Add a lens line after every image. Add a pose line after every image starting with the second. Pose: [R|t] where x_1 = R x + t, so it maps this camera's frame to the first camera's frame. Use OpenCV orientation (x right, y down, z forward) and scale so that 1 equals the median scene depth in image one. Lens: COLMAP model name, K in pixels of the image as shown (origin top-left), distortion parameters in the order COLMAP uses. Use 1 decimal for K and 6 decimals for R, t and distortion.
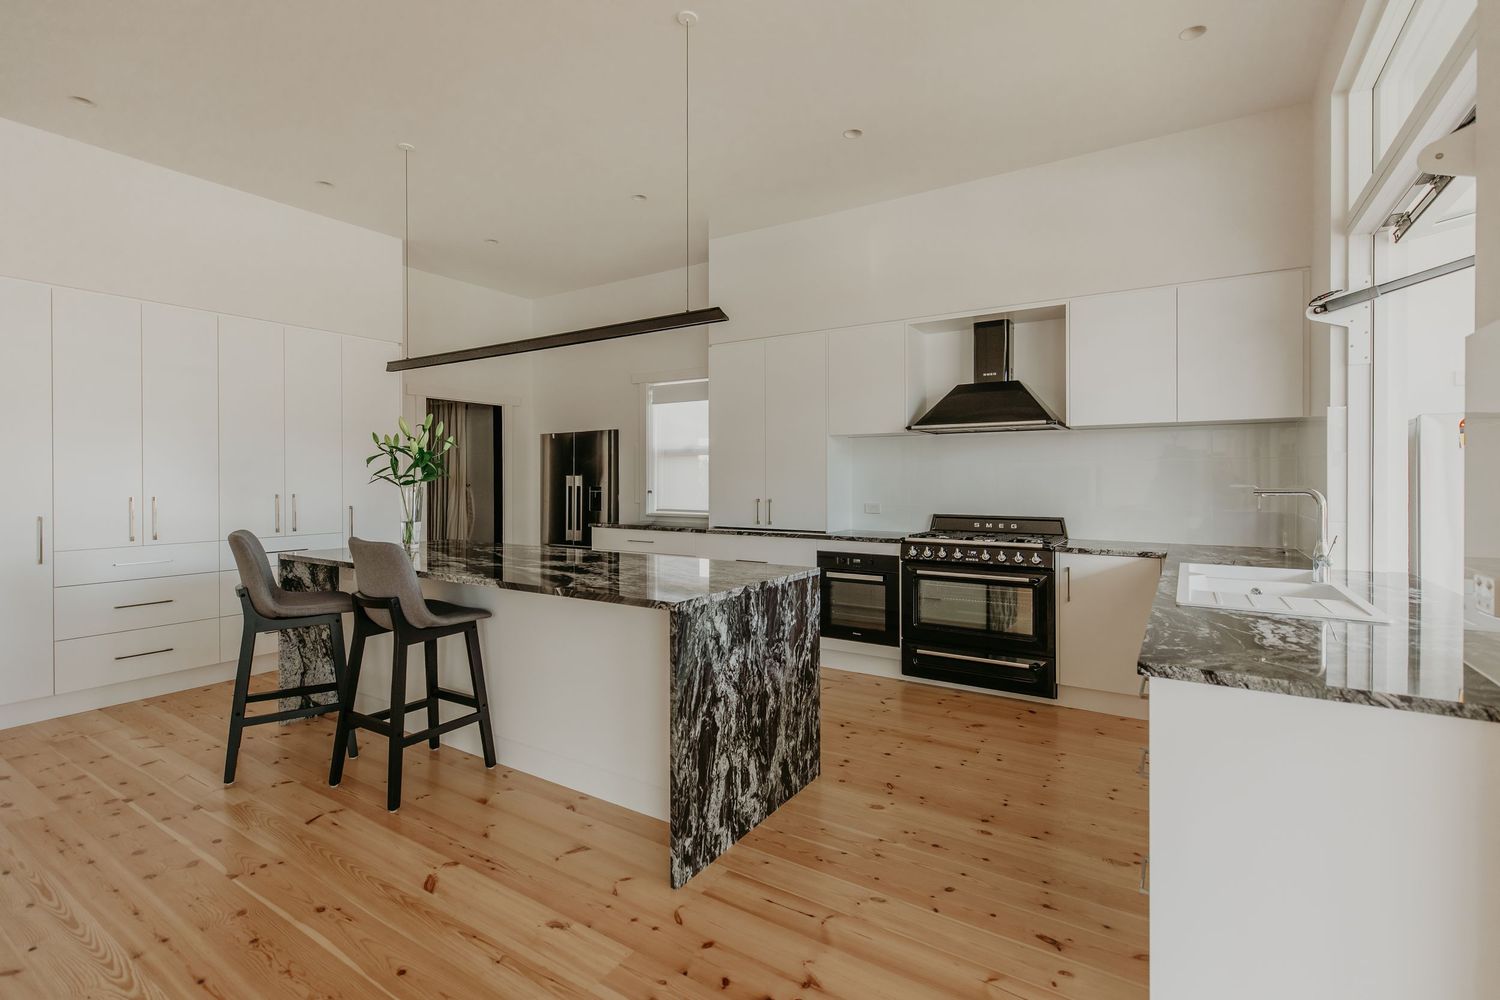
lens RADIAL K [[672.4, 0, 748.6], [0, 672.4, 471.0], [0, 0, 1]] dist [0.001093, -0.000162]
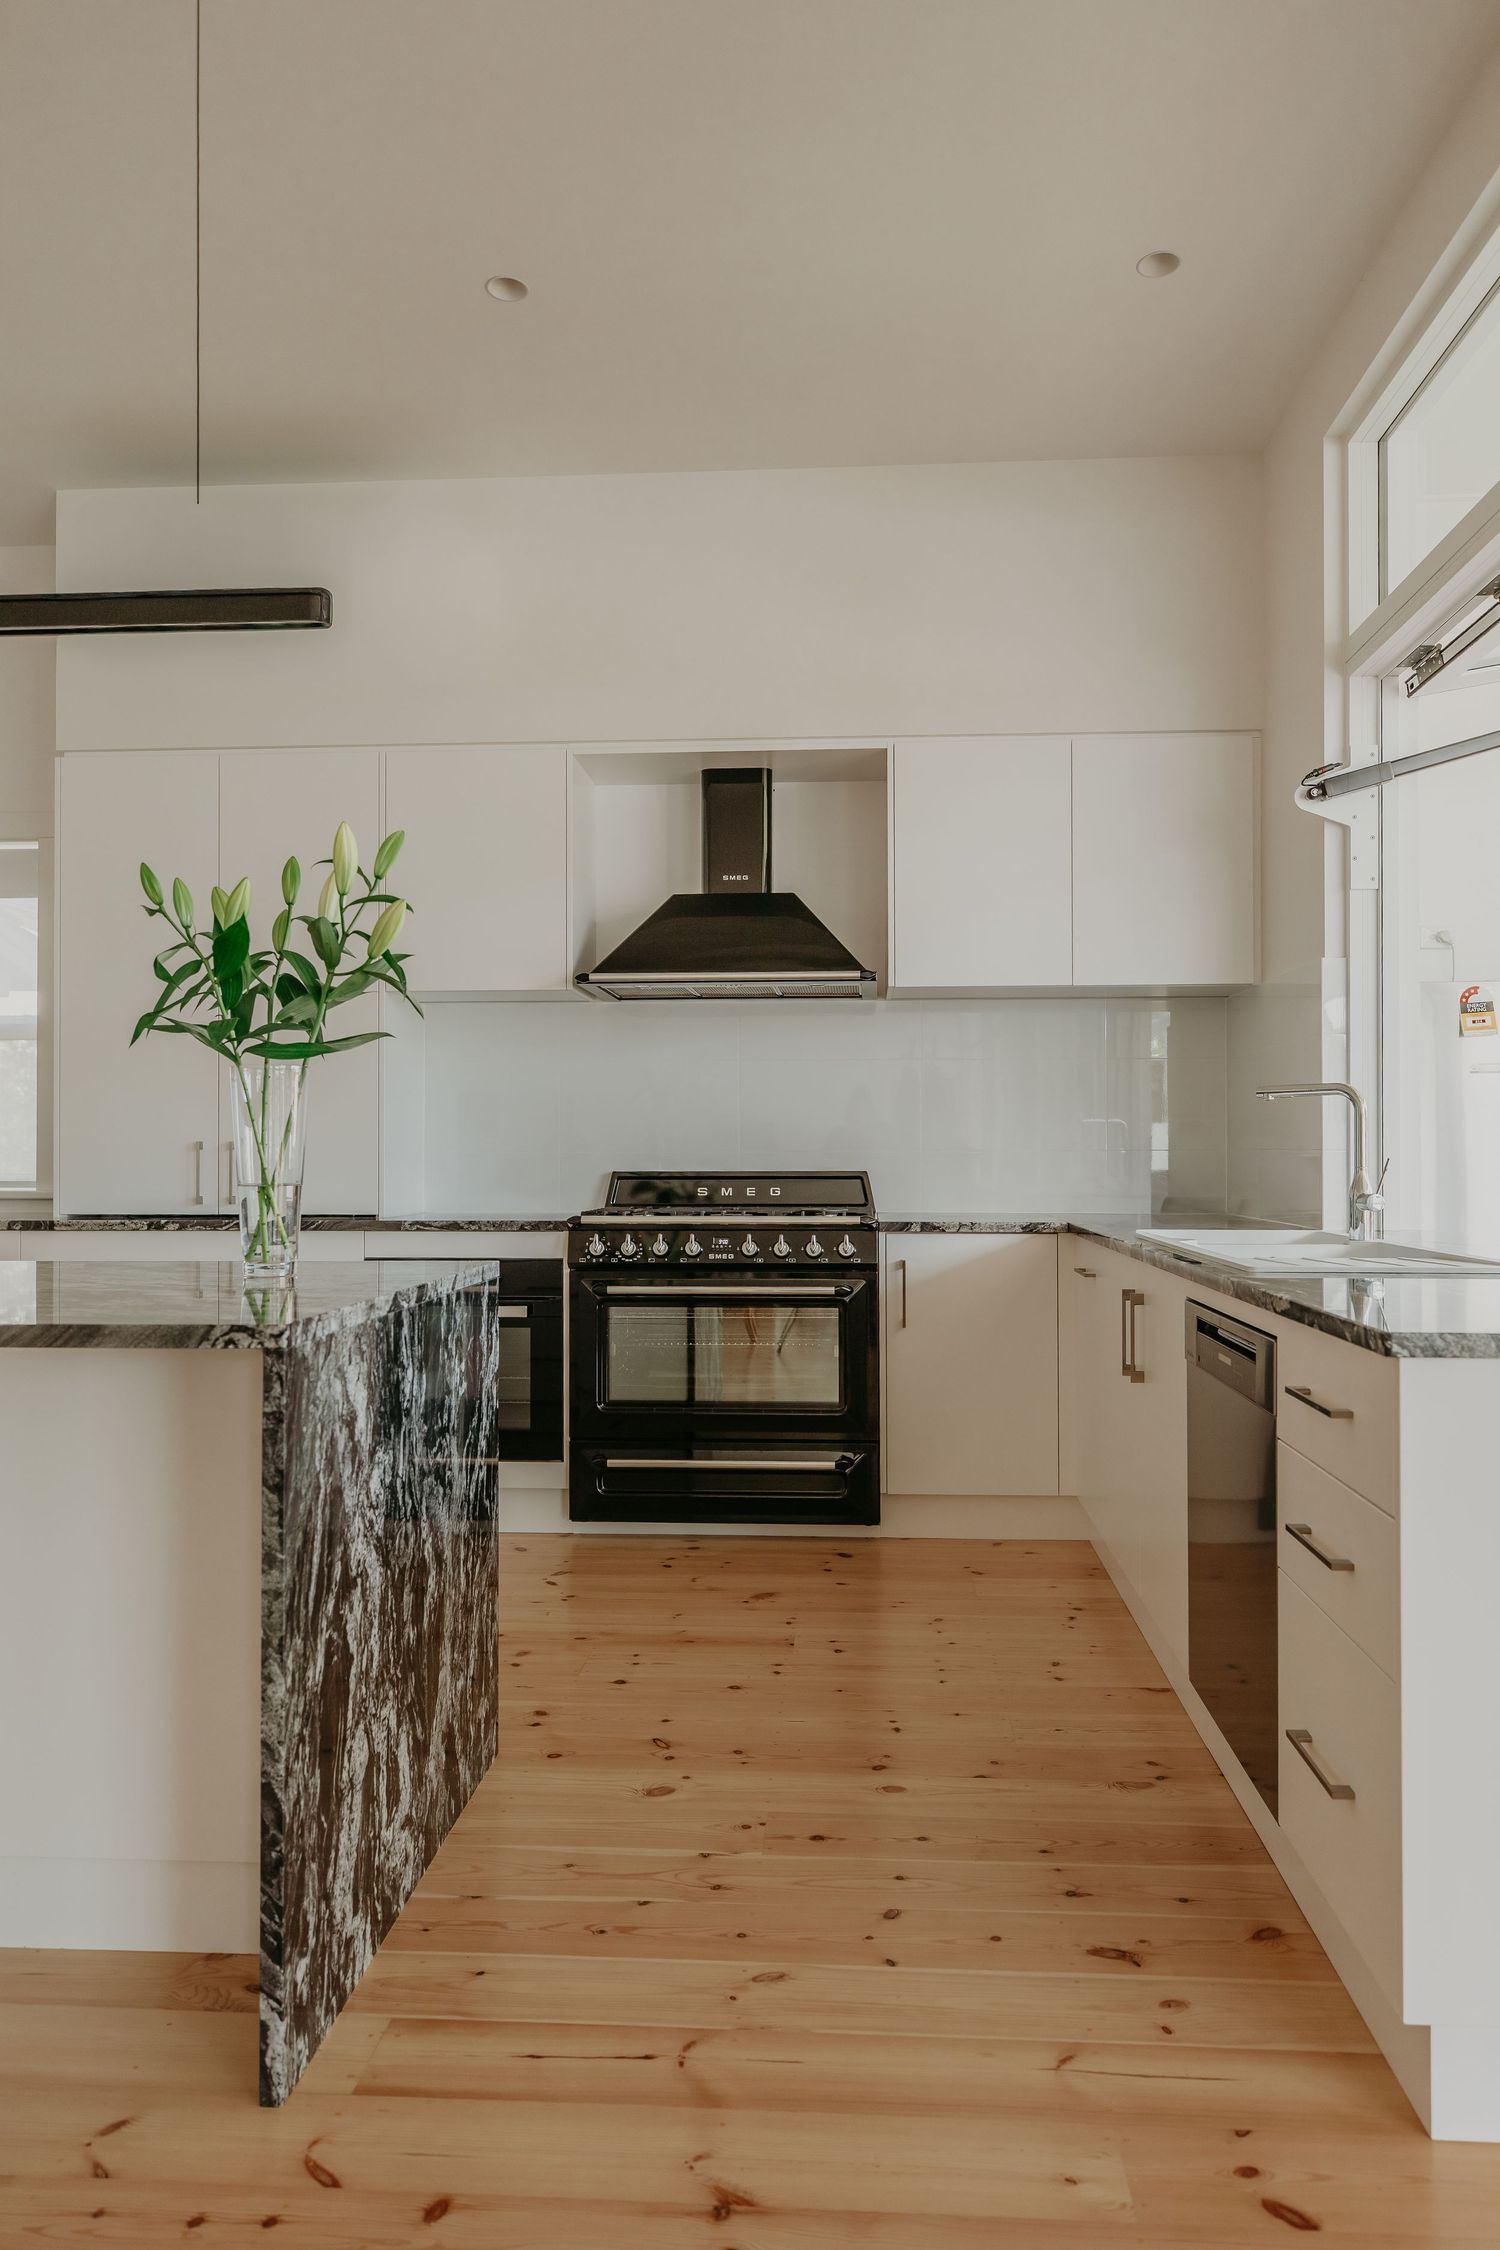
lens RADIAL K [[1437.8, 0, 750.0], [0, 1437.8, 1125.0], [0, 0, 1]] dist [-0.000053, 0.001970]
pose [[0.874641, 0.008650, 0.484694, -0.214776], [-0.002933, 0.999917, -0.012553, 0.076290], [-0.484763, 0.009557, 0.874593, 0.146190]]
